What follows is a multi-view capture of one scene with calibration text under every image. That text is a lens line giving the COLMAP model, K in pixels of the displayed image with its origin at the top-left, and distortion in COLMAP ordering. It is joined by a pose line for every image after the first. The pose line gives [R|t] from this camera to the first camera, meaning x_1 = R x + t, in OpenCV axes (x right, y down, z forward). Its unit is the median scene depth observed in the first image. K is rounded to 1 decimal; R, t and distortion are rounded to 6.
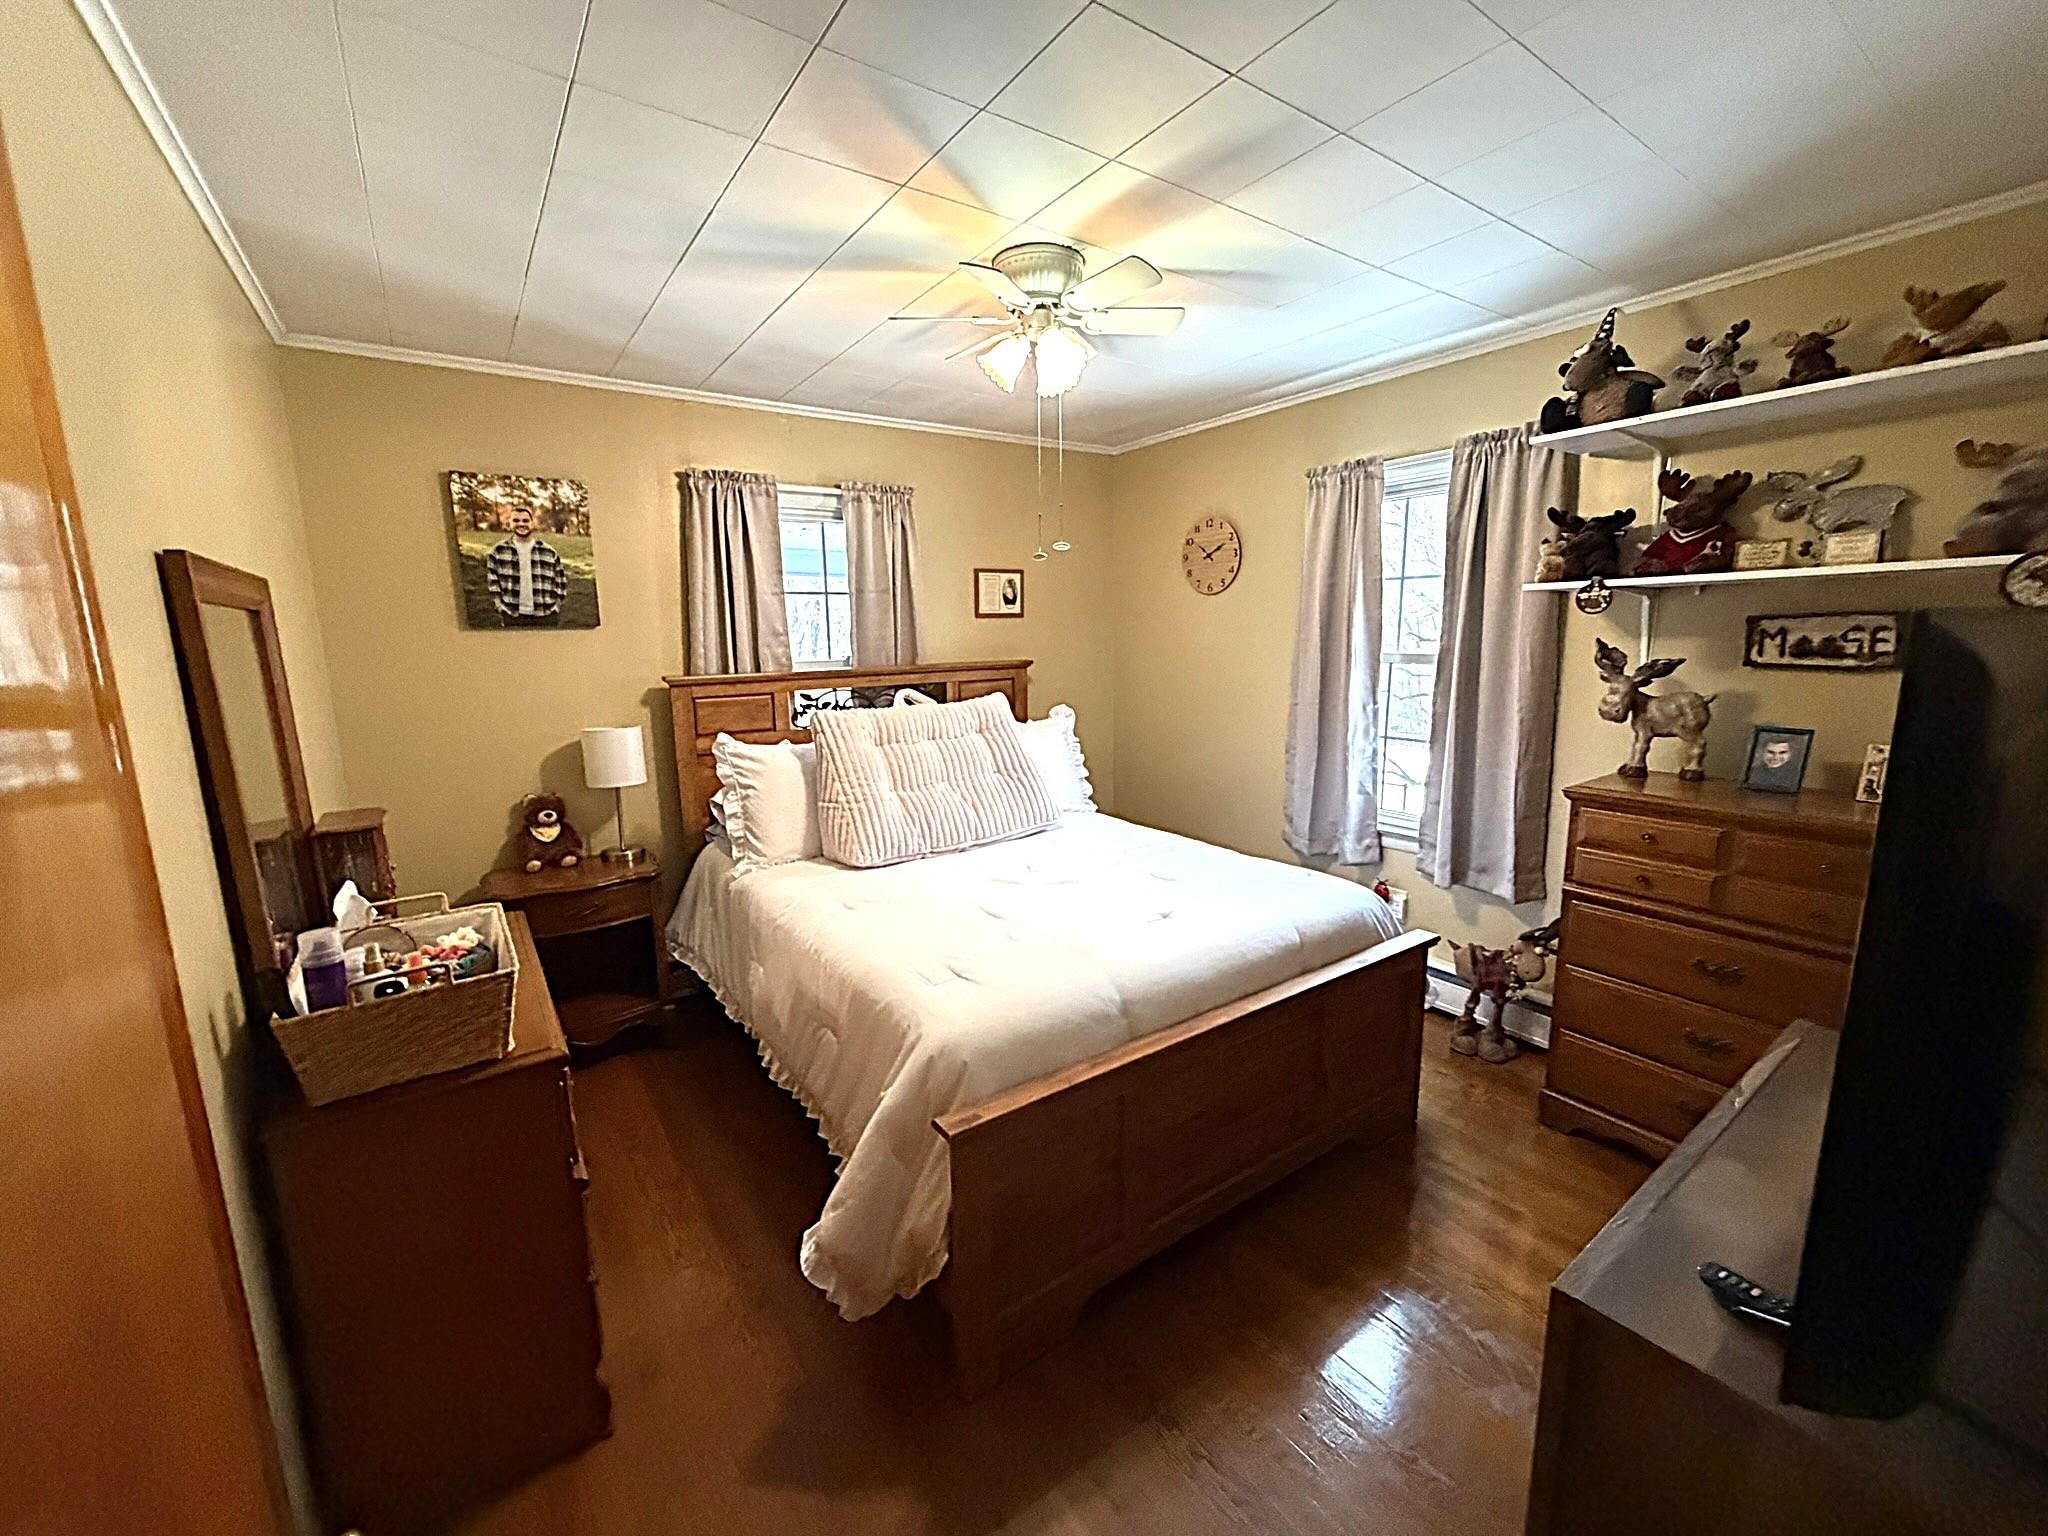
lens RADIAL K [[817.1, 0, 1024.0], [0, 817.1, 768.0], [0, 0, 1]] dist [-0.001919, 0.000014]
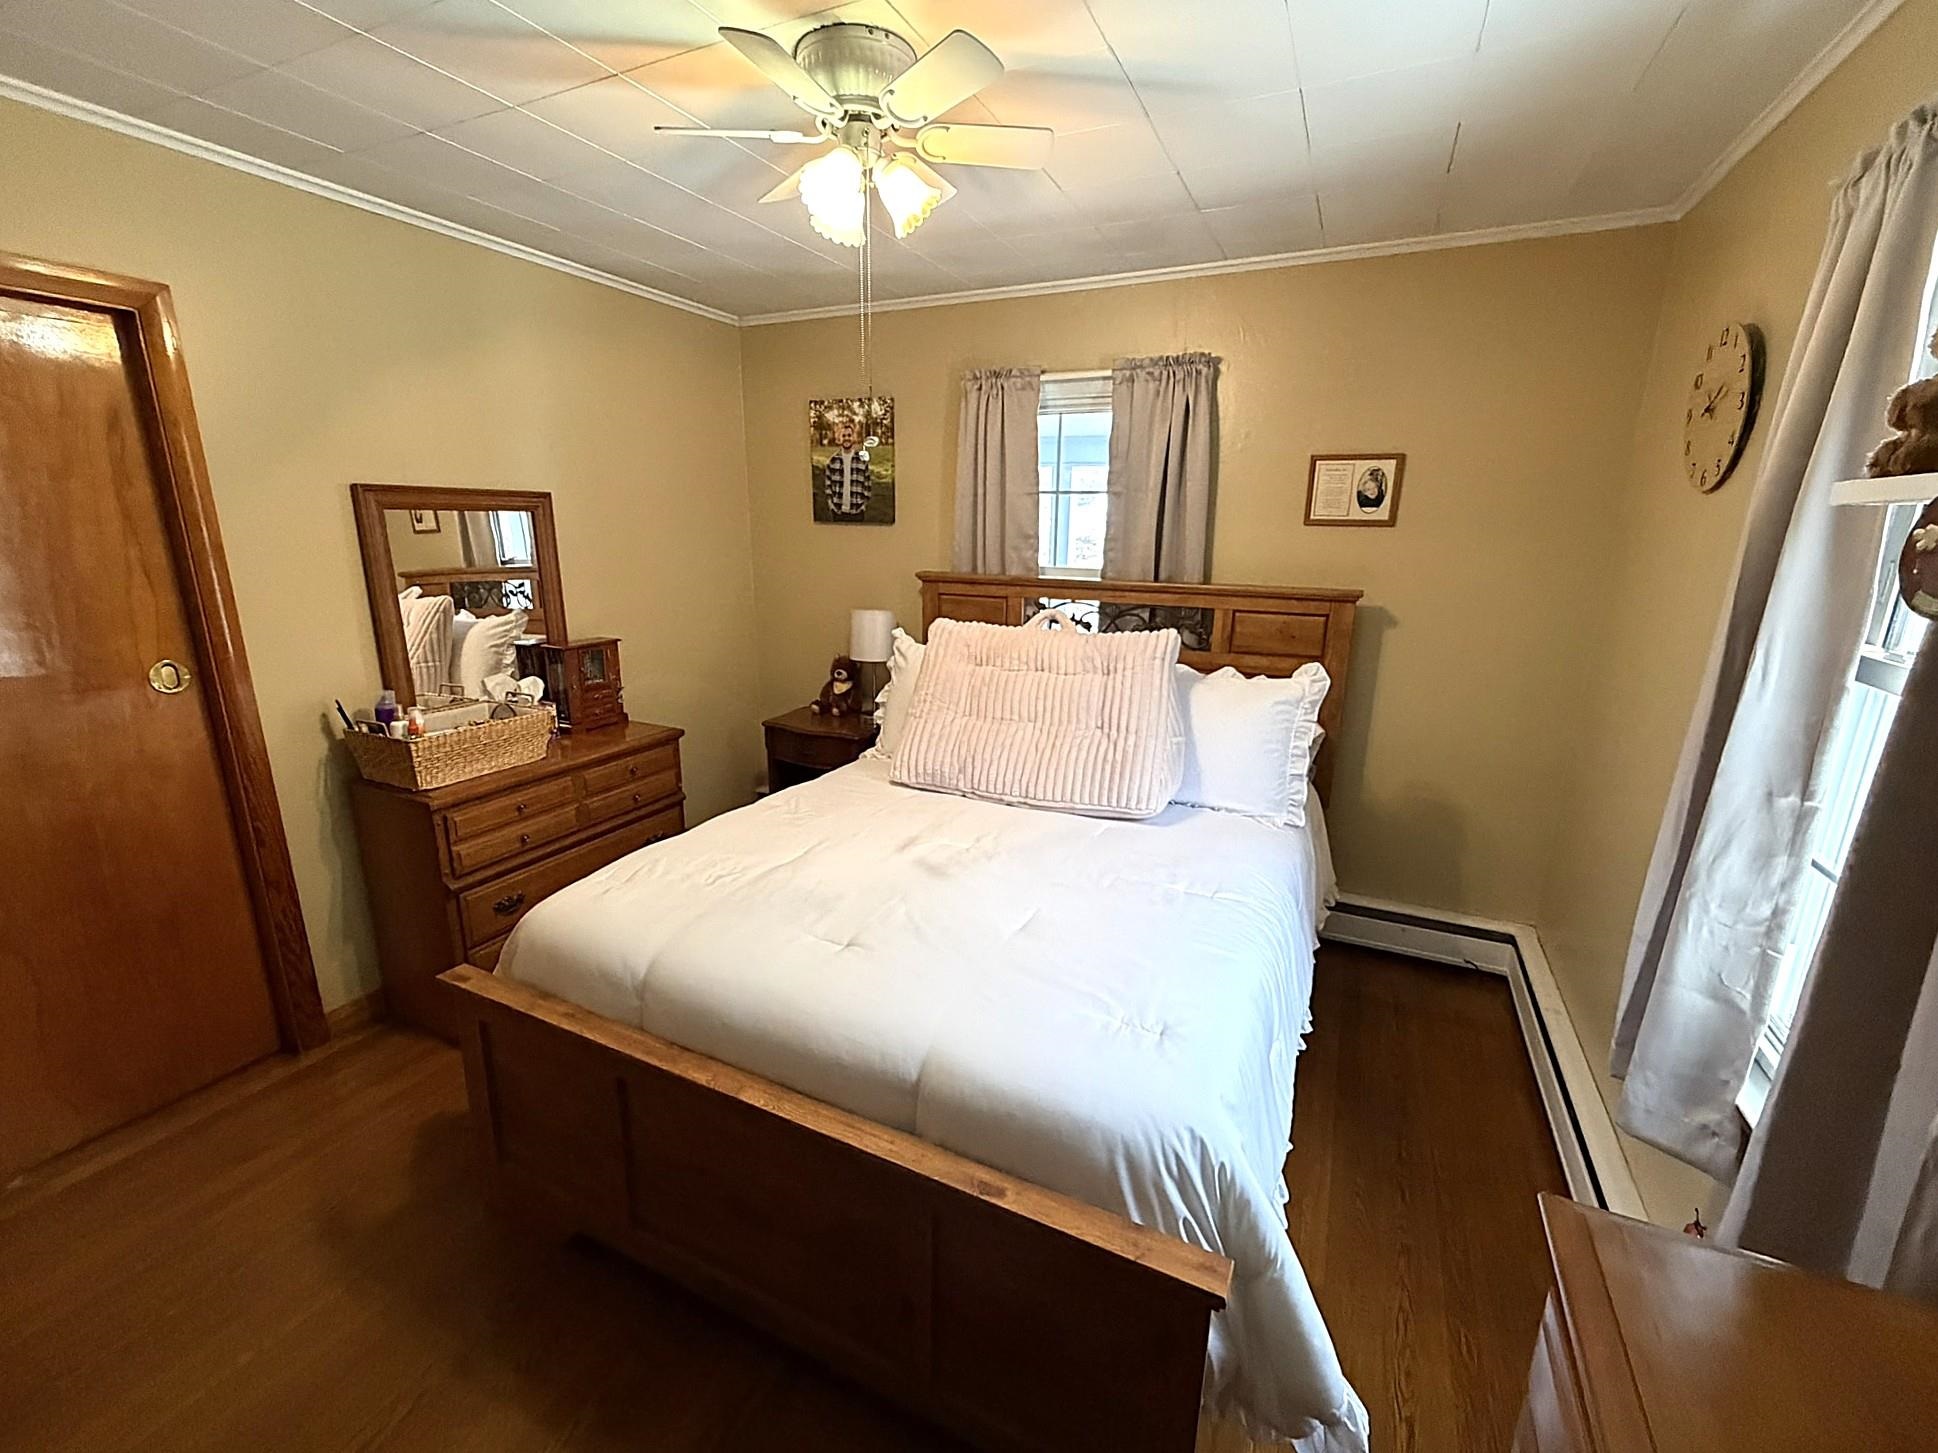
lens RADIAL K [[819.9, 0, 969.0], [0, 819.9, 726.5], [0, 0, 1]] dist [0.000461, -0.000307]
pose [[0.488867, 0.239003, -0.838980, 0.619207], [-0.169432, 0.969437, 0.177440, -0.125053], [0.855746, 0.055406, 0.514420, 0.534323]]
